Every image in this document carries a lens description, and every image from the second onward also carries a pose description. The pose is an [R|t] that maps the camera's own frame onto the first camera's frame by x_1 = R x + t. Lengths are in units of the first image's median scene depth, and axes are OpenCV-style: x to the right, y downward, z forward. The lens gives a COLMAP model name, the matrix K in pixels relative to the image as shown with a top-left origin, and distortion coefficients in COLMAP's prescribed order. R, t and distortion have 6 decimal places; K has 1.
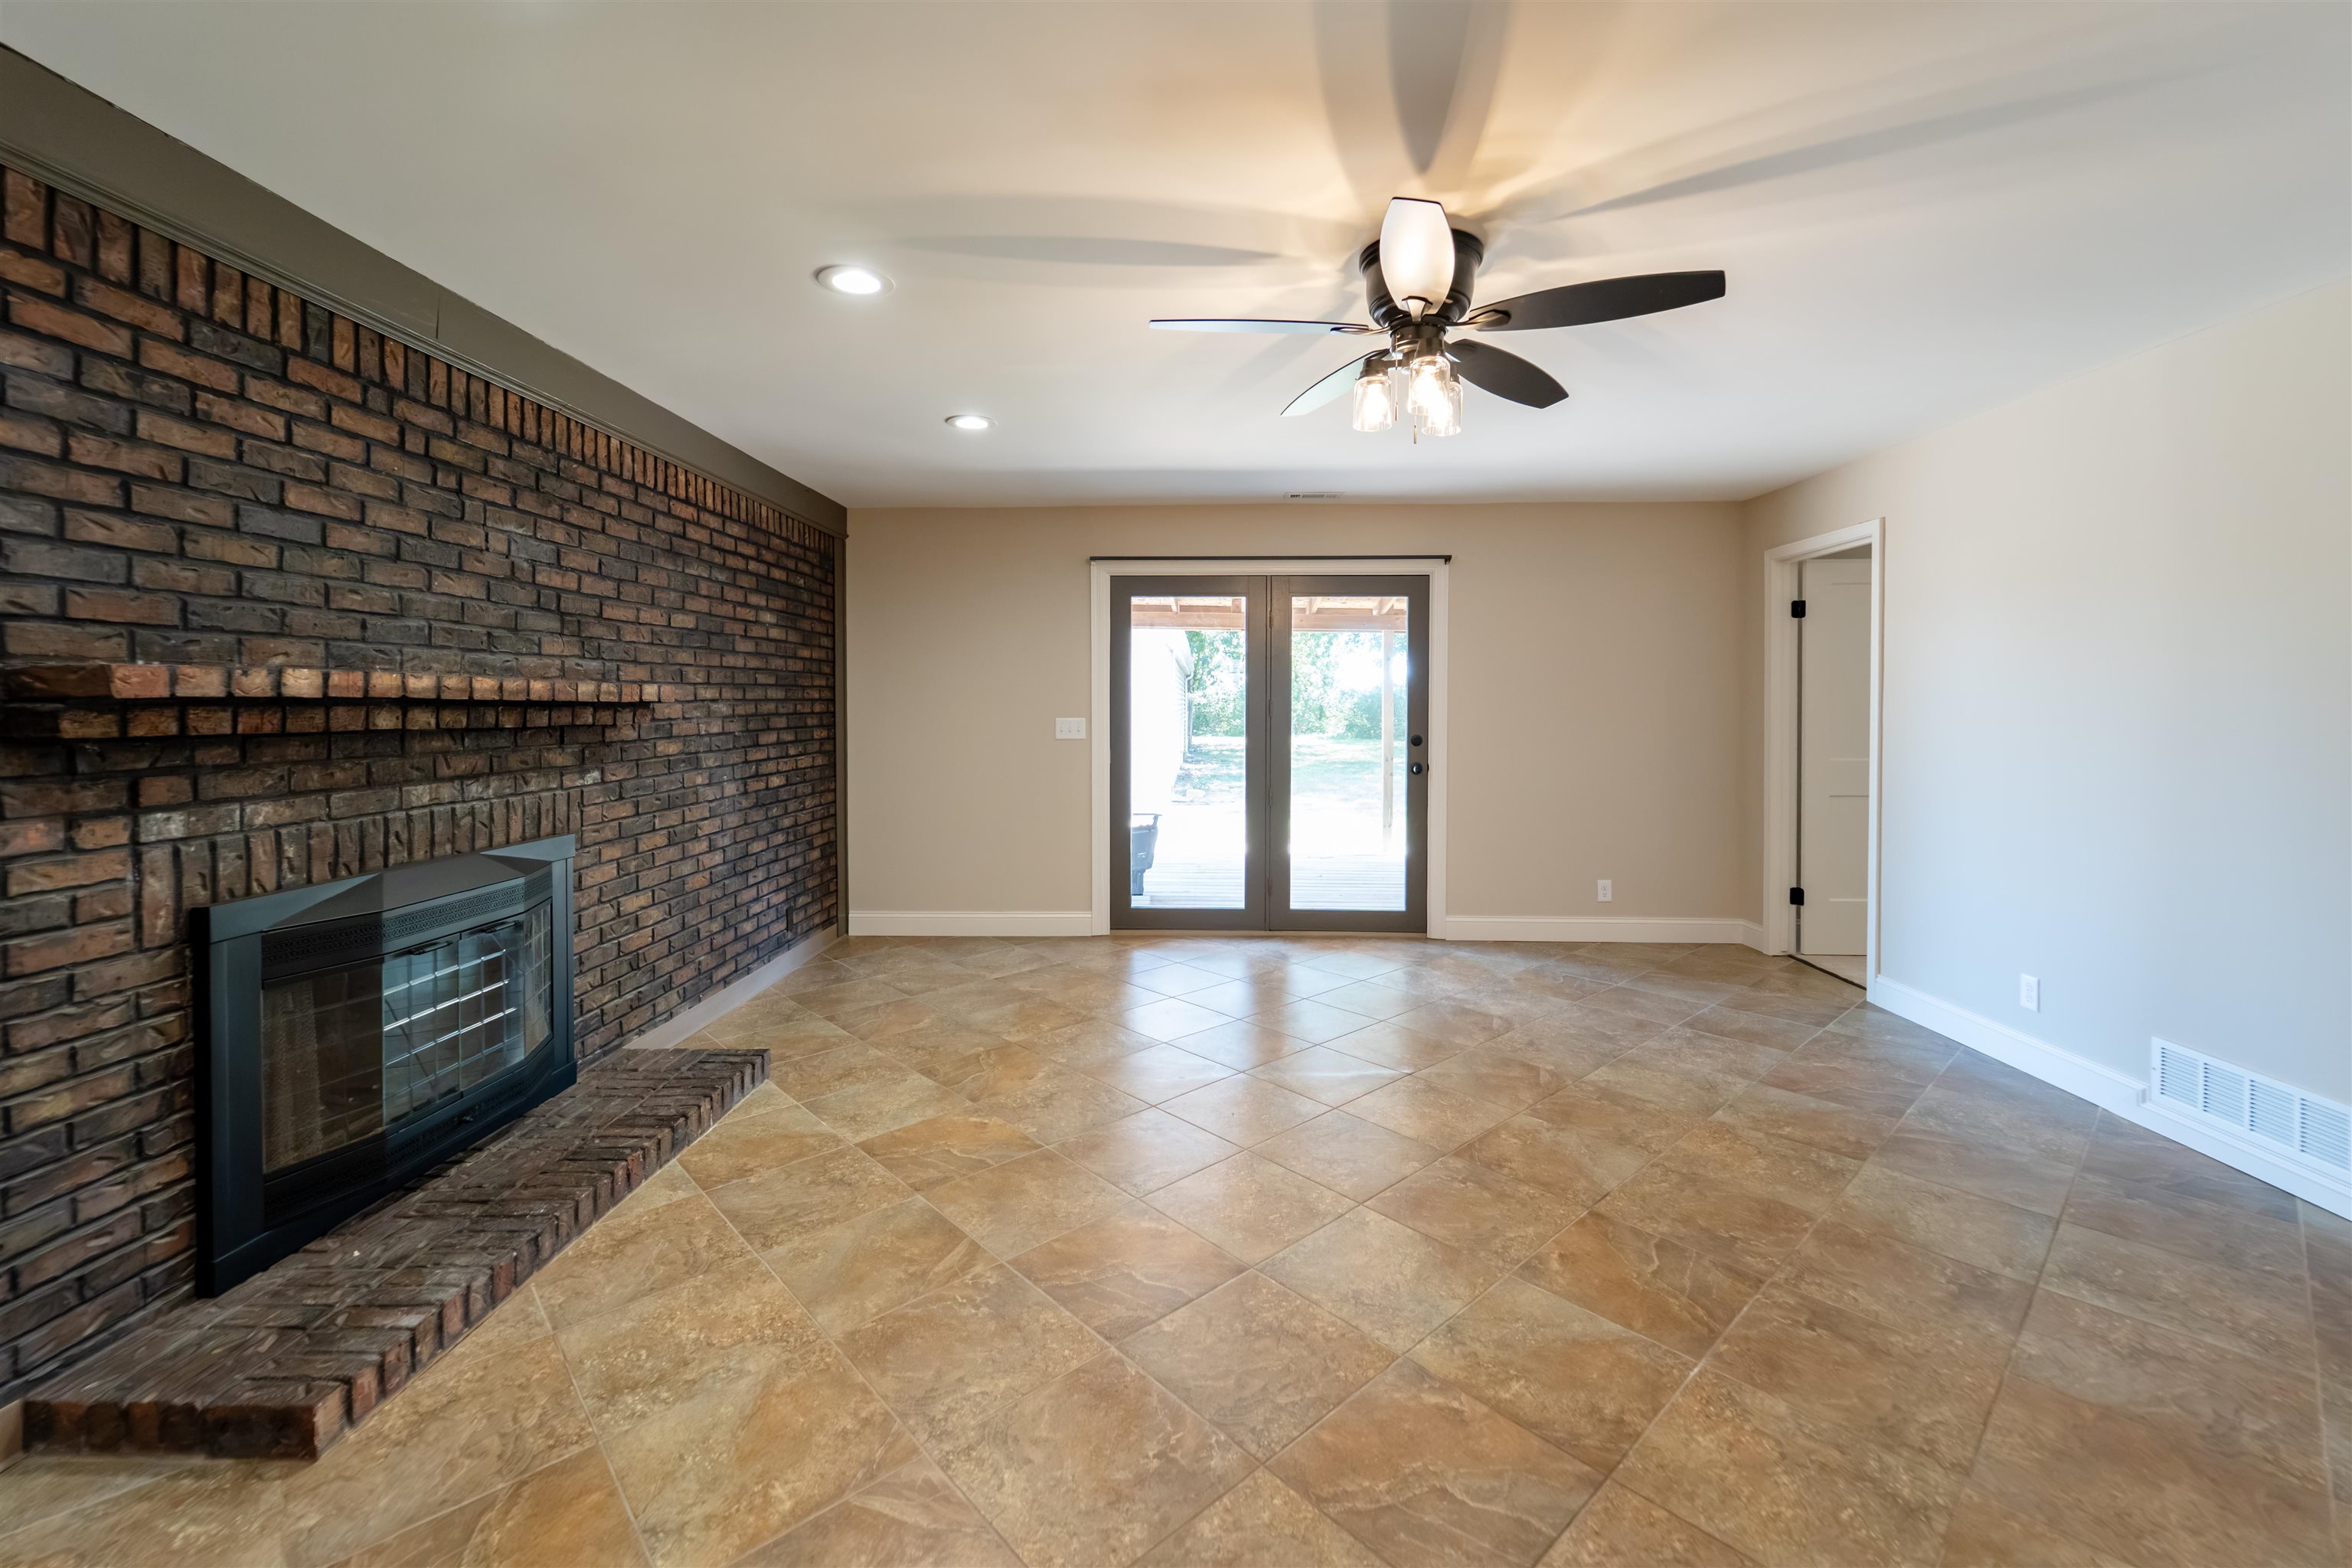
lens RADIAL K [[969.9, 0, 1184.5], [0, 969.9, 724.2], [0, 0, 1]] dist [-0.002059, -0.000552]
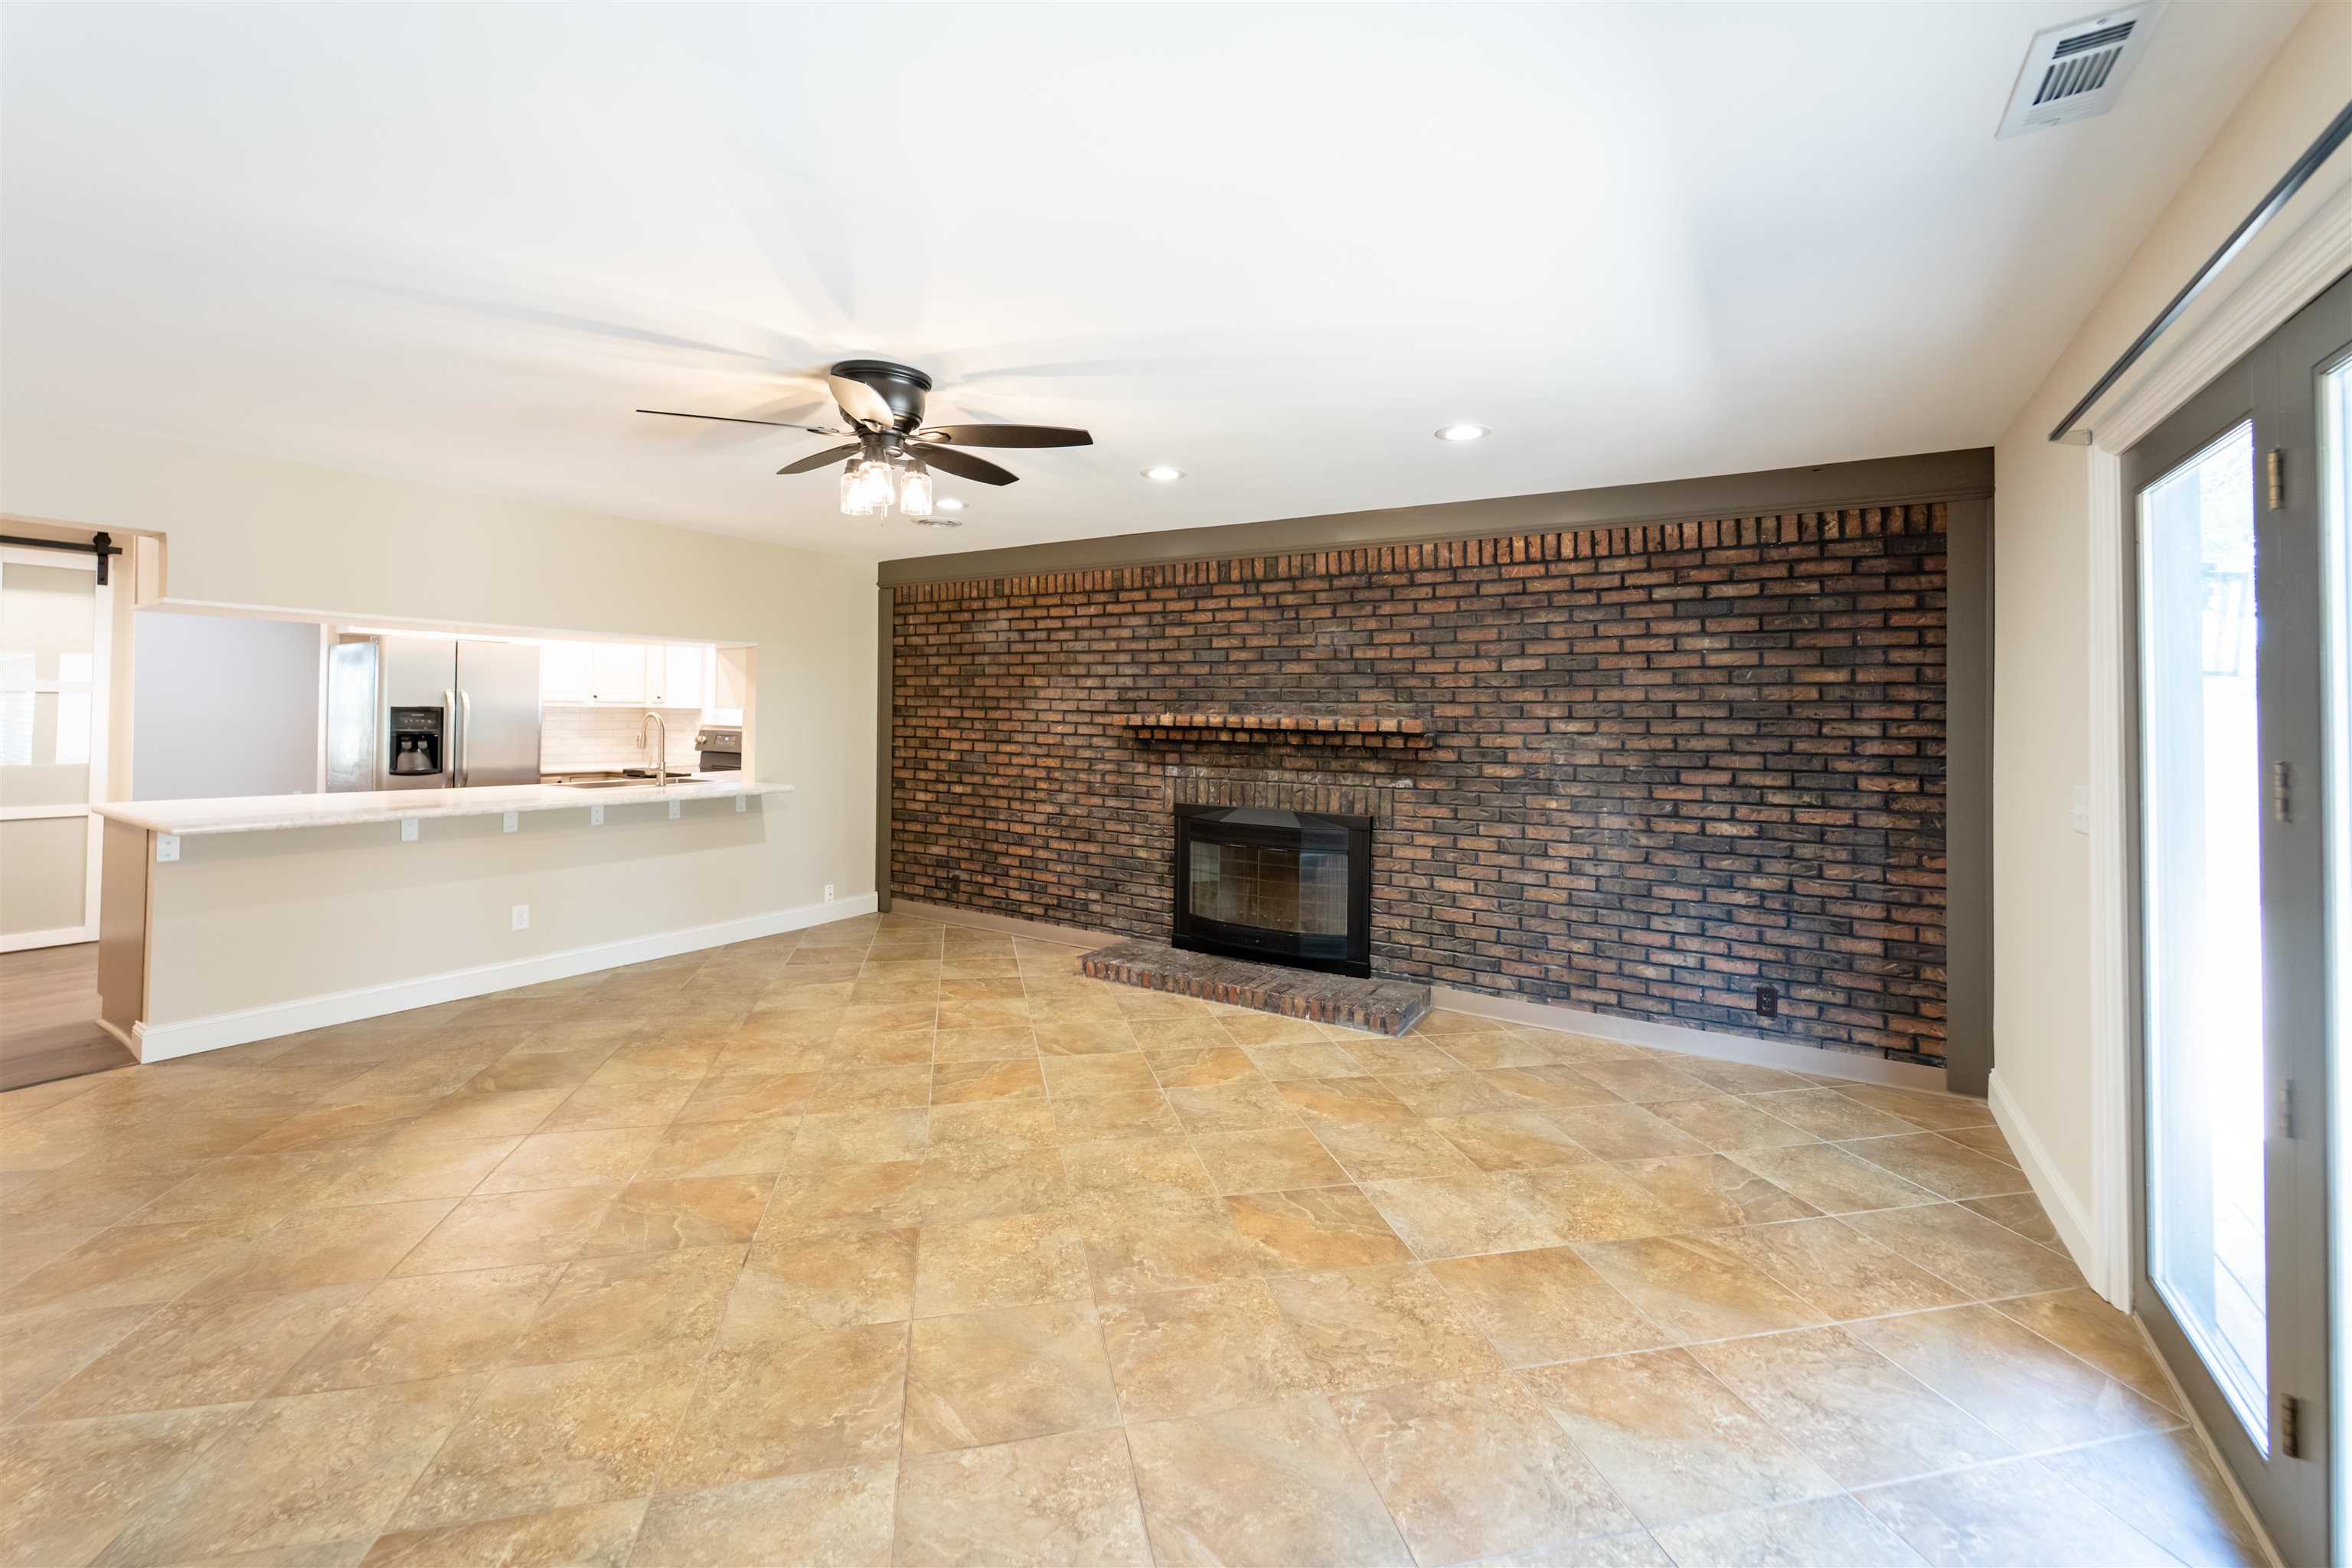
lens RADIAL K [[978.5, 0, 1179.8], [0, 978.5, 709.1], [0, 0, 1]] dist [0.001436, 0.000267]
pose [[-0.498115, -0.011910, -0.867029, 1.072807], [-0.032331, 0.999465, 0.004845, -0.068382], [0.866508, 0.030445, -0.498234, 1.853635]]
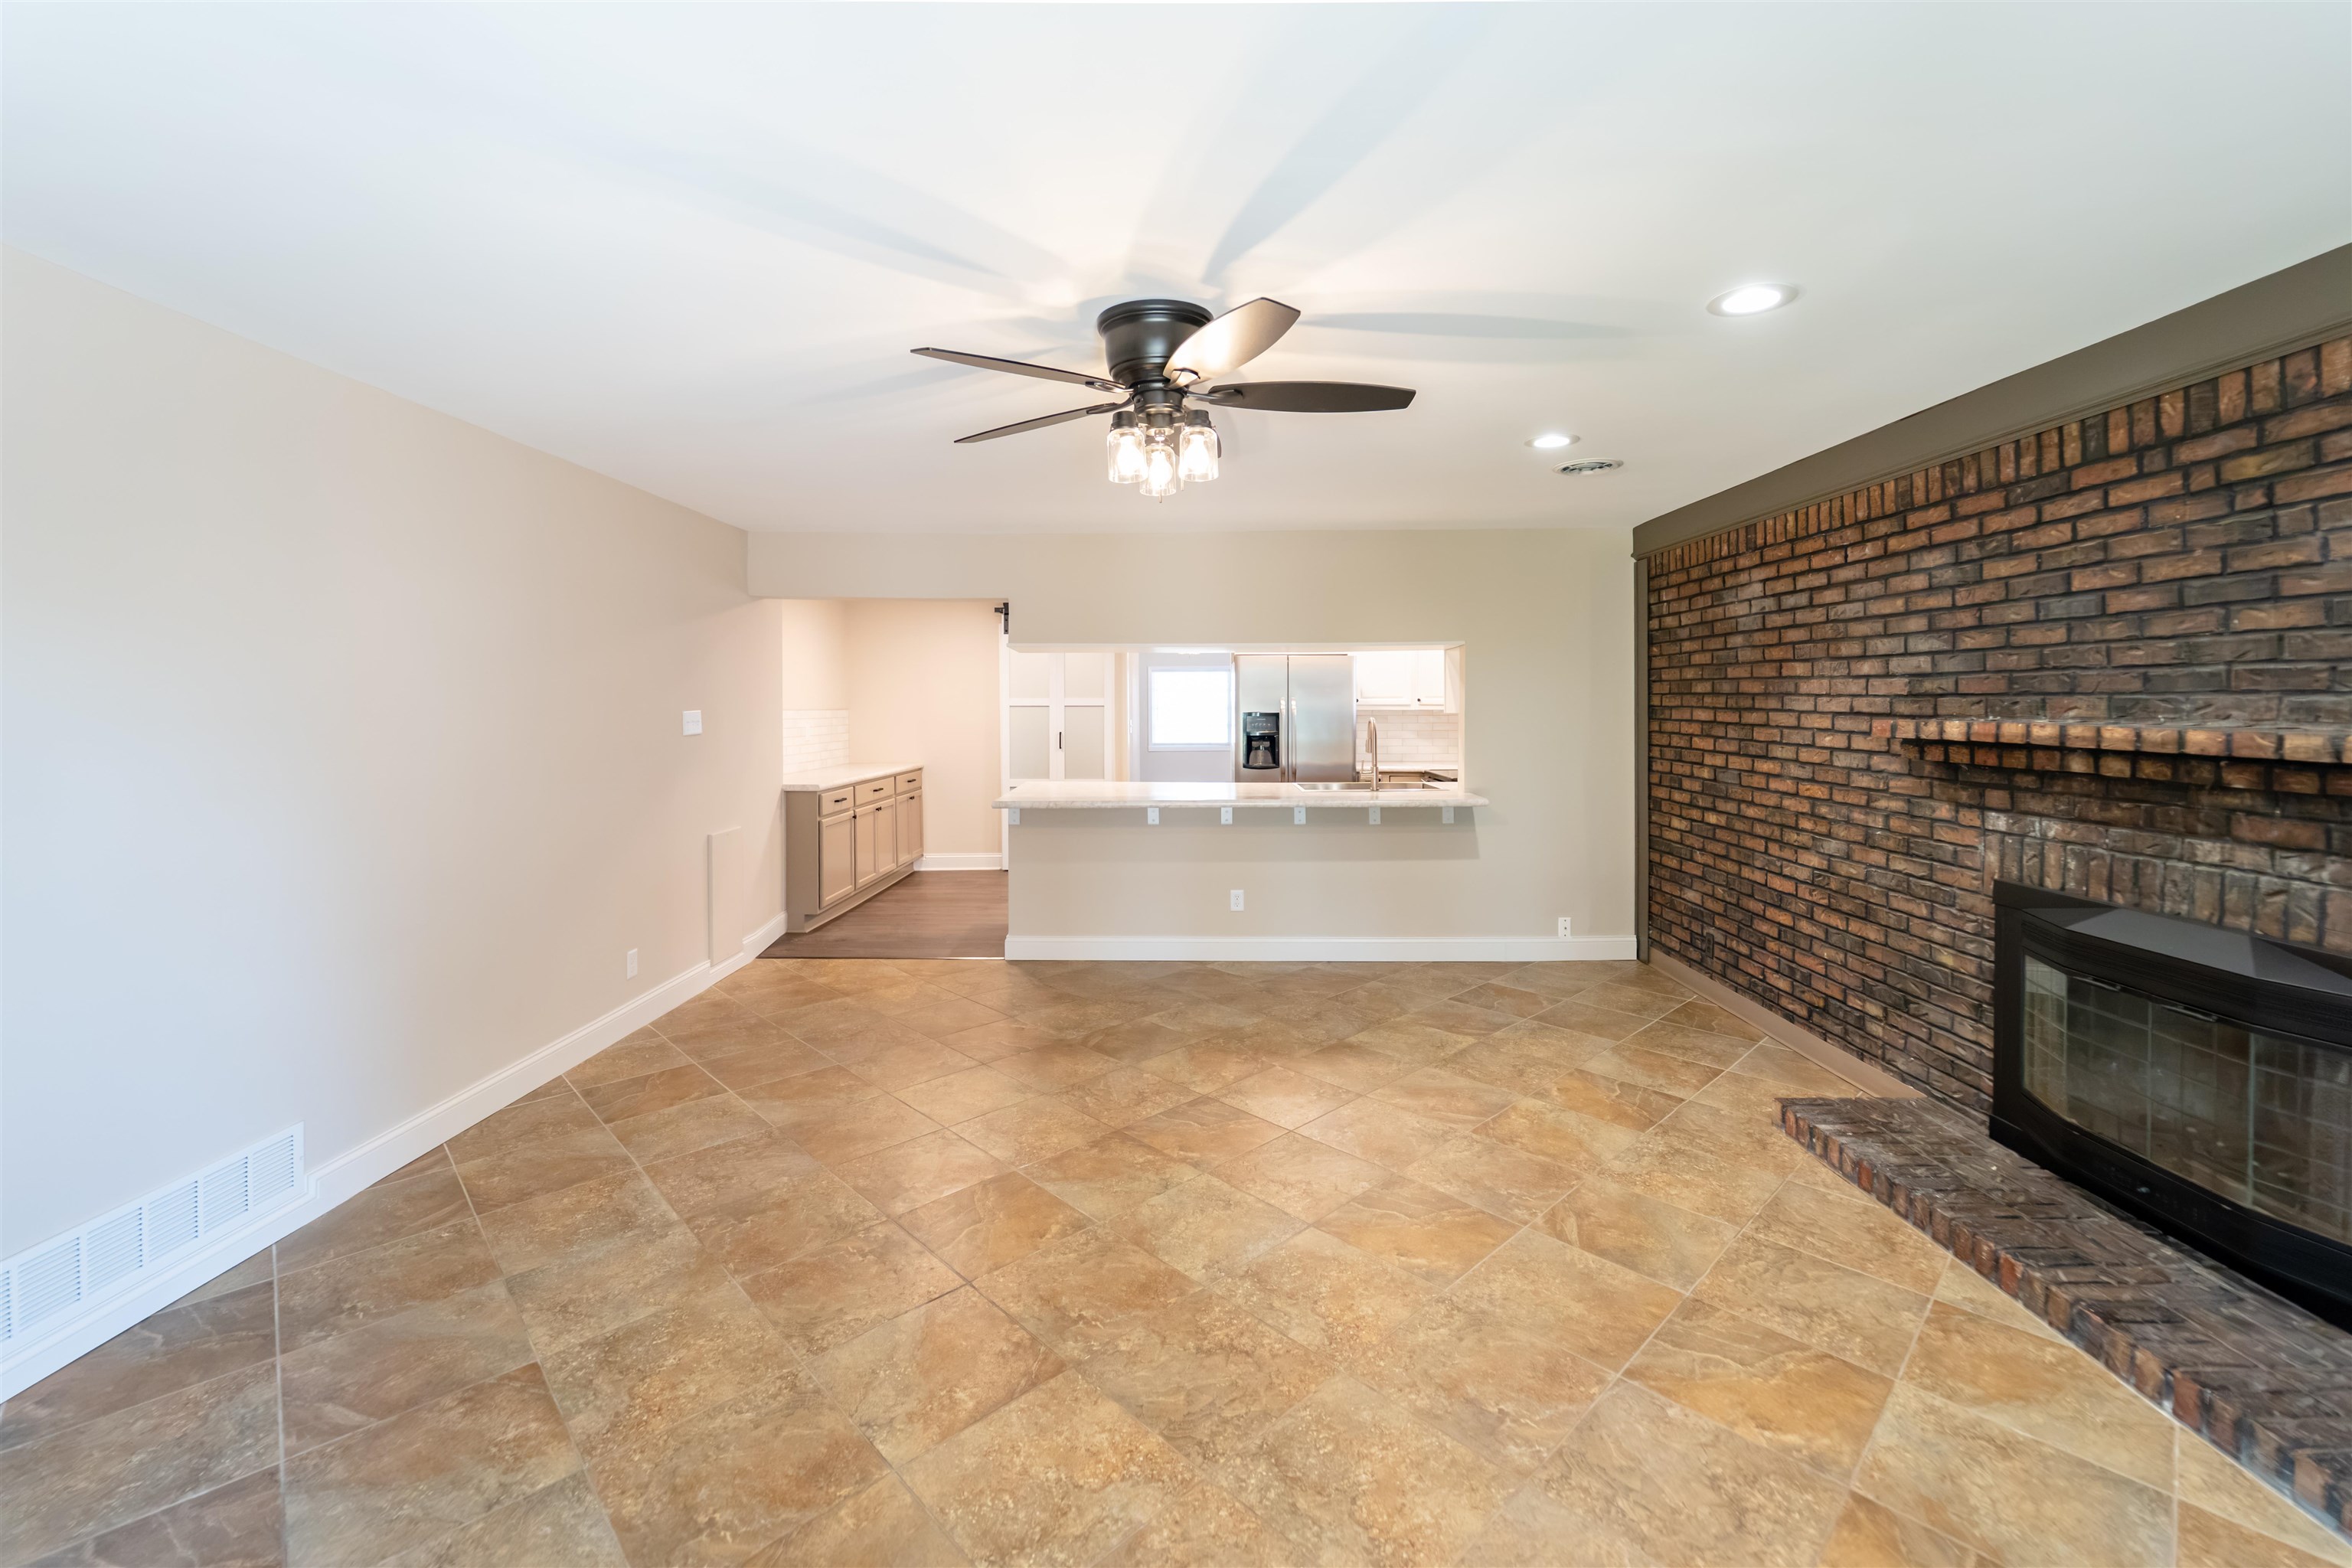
lens RADIAL K [[969.9, 0, 1184.5], [0, 969.9, 724.2], [0, 0, 1]] dist [-0.002059, -0.000552]
pose [[-0.999717, 0.003036, -0.023578, 0.224425], [0.002000, 0.999036, 0.043842, -0.093714], [0.023689, 0.043782, -0.998760, 1.922346]]
